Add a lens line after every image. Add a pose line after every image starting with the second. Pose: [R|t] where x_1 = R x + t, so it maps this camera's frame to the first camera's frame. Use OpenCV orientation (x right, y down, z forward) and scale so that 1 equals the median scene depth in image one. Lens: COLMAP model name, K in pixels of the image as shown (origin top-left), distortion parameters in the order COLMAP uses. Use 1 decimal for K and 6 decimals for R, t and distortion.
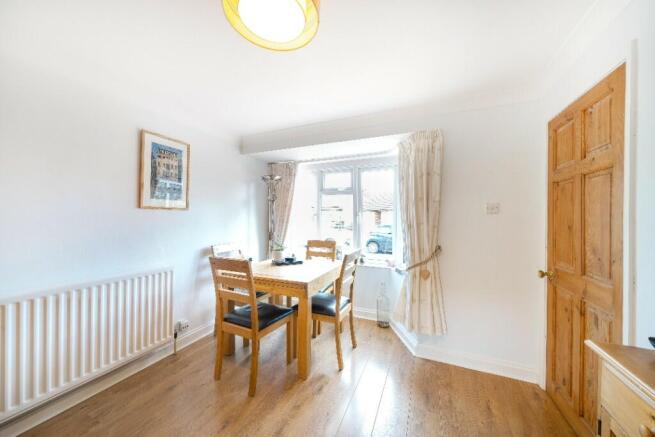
lens RADIAL K [[247.3, 0, 327.5], [0, 247.3, 218.5], [0, 0, 1]] dist [0.000114, 0.000113]
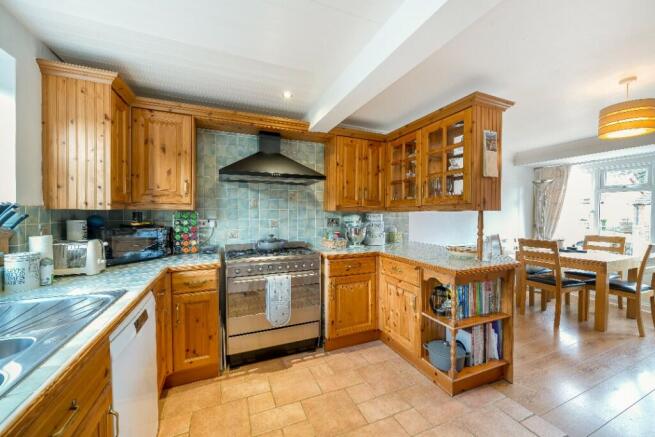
lens RADIAL K [[247.3, 0, 327.5], [0, 247.3, 218.5], [0, 0, 1]] dist [0.000114, 0.000113]
pose [[0.721689, 0.019489, -0.691943, -0.147365], [-0.009879, 0.999792, 0.017856, 0.003835], [0.692147, -0.006051, 0.721731, -0.613316]]
